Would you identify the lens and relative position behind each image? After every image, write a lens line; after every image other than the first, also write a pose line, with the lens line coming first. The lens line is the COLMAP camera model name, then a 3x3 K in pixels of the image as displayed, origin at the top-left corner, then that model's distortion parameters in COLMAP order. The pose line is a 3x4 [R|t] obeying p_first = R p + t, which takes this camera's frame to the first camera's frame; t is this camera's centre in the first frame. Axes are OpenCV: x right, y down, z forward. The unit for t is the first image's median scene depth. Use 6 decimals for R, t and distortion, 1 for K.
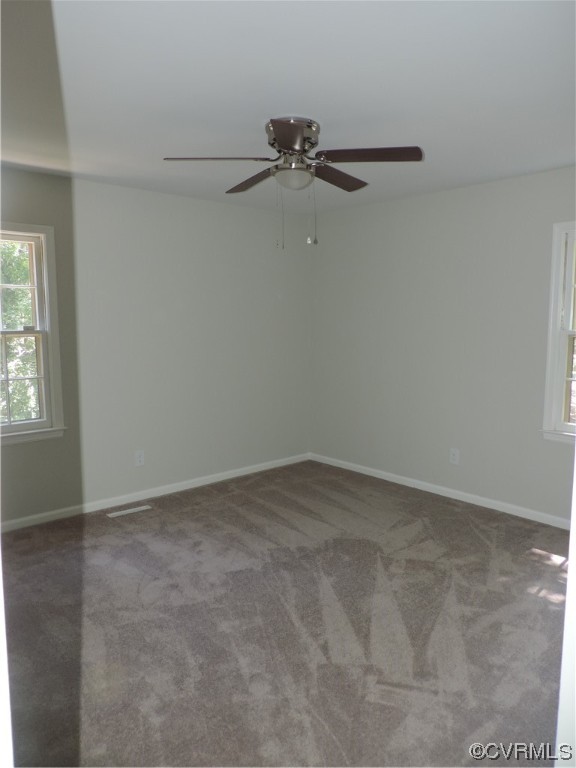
lens RADIAL K [[548.3, 0, 285.4], [0, 548.3, 384.4], [0, 0, 1]] dist [-0.022561, 0.008172]
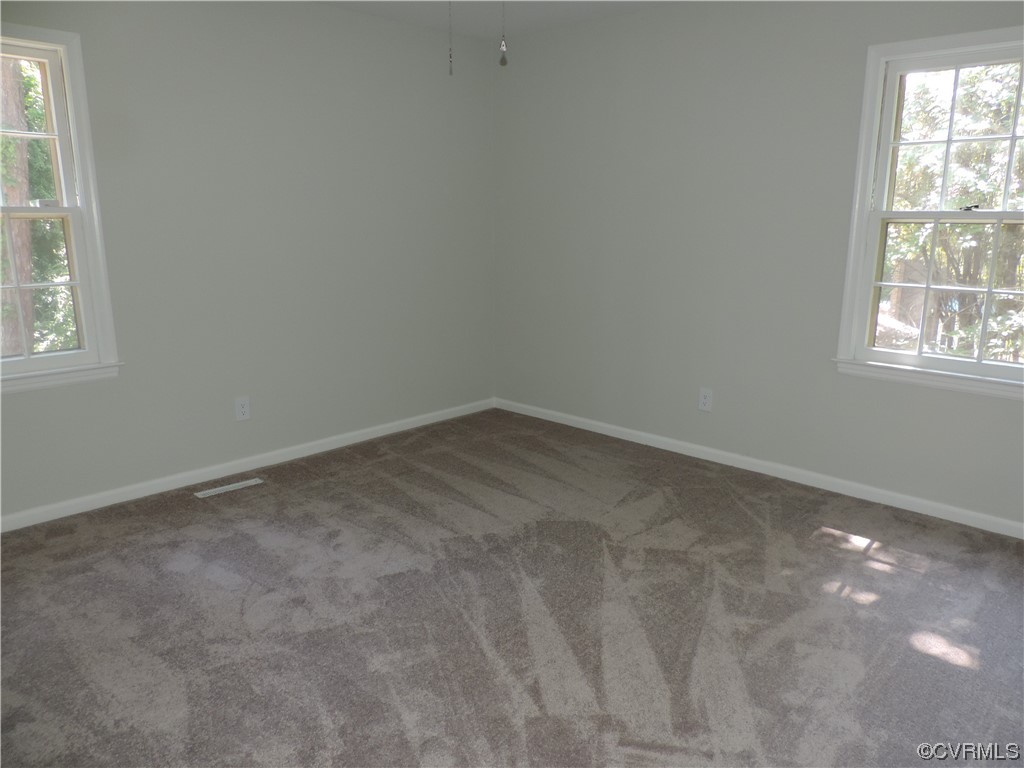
lens RADIAL K [[731.1, 0, 515.1], [0, 731.1, 378.0], [0, 0, 1]] dist [-0.022561, 0.008172]
pose [[0.996239, -0.012078, 0.085802, -0.016563], [0.004137, 0.995739, 0.092126, 0.024181], [-0.086549, -0.091424, 0.992044, 0.133998]]
